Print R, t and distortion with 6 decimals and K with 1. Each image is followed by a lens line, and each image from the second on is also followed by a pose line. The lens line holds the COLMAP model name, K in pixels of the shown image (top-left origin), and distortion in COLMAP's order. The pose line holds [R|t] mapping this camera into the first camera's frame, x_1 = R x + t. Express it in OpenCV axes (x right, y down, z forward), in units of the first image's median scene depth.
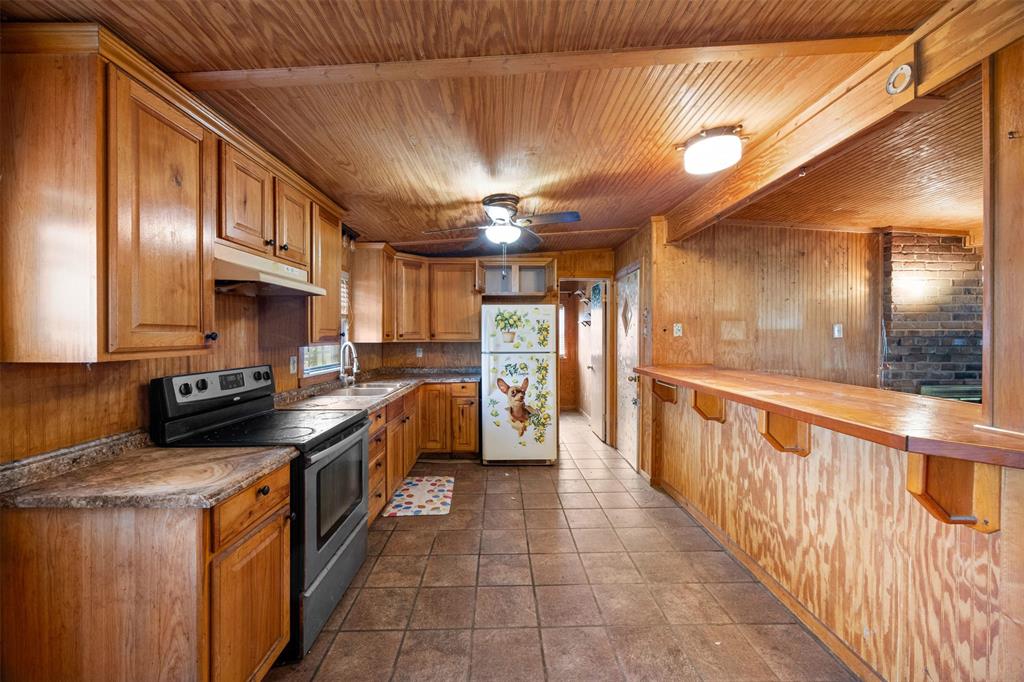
lens RADIAL K [[389.0, 0, 508.2], [0, 389.0, 336.8], [0, 0, 1]] dist [-0.003682, -0.000375]
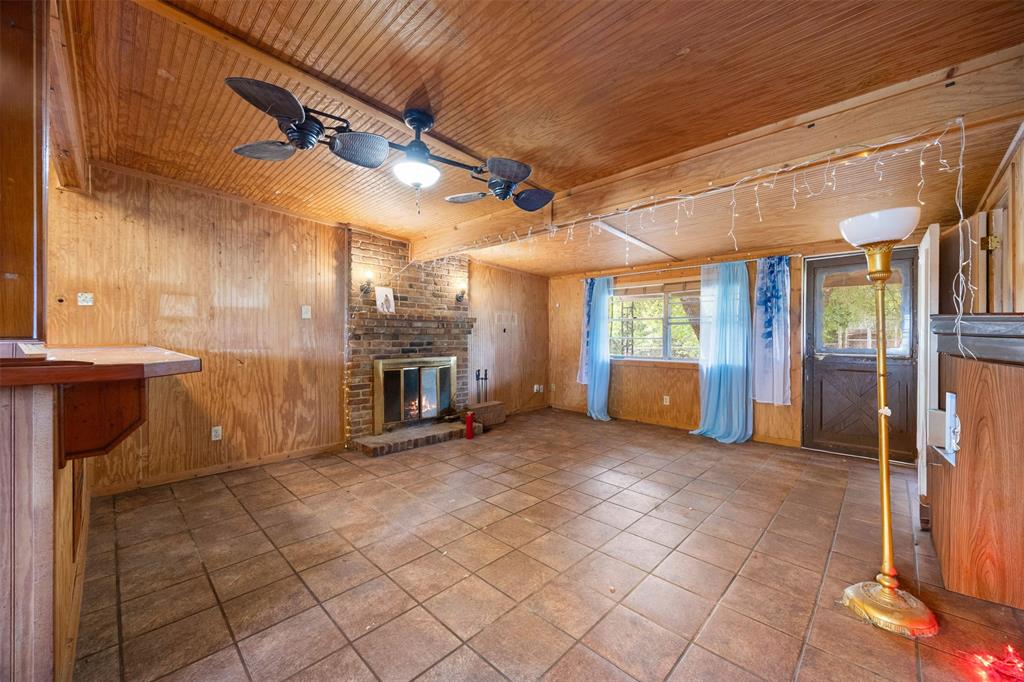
lens RADIAL K [[389.0, 0, 509.5], [0, 389.0, 339.2], [0, 0, 1]] dist [-0.003682, -0.000375]
pose [[0.710015, -0.002244, 0.704183, 0.493189], [0.000273, 0.999996, 0.002911, 0.056863], [-0.704186, -0.001874, 0.710013, -0.160515]]
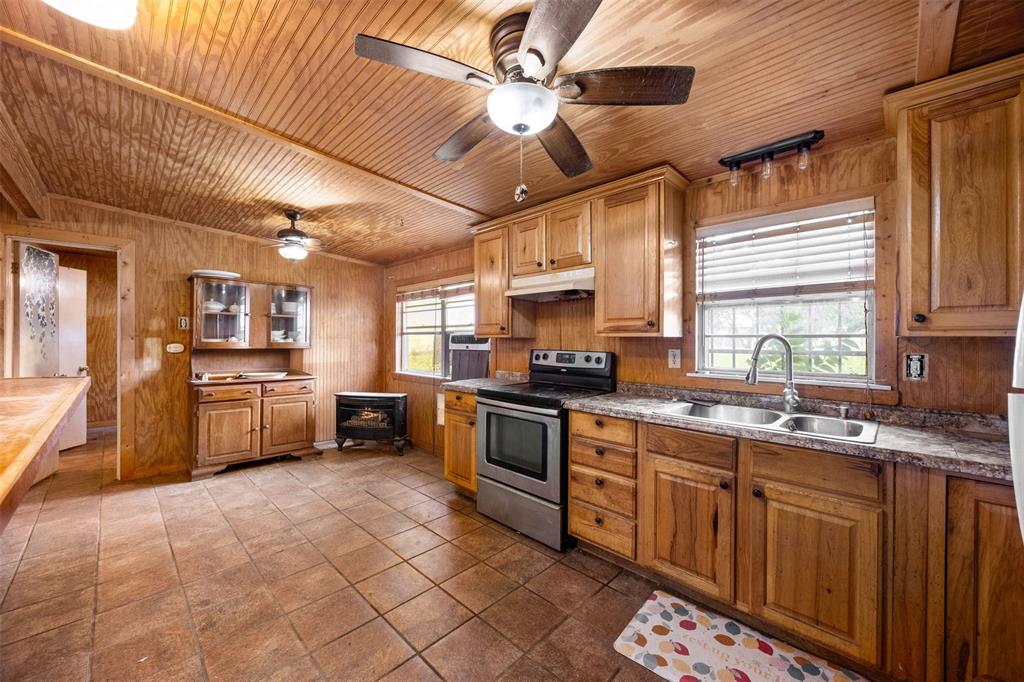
lens RADIAL K [[389.0, 0, 509.9], [0, 389.0, 338.7], [0, 0, 1]] dist [-0.003682, -0.000375]
pose [[-0.711437, -0.004650, -0.702735, 0.277813], [-0.009273, 0.999953, 0.002772, 0.020821], [0.702689, 0.008488, -0.711447, 1.080650]]
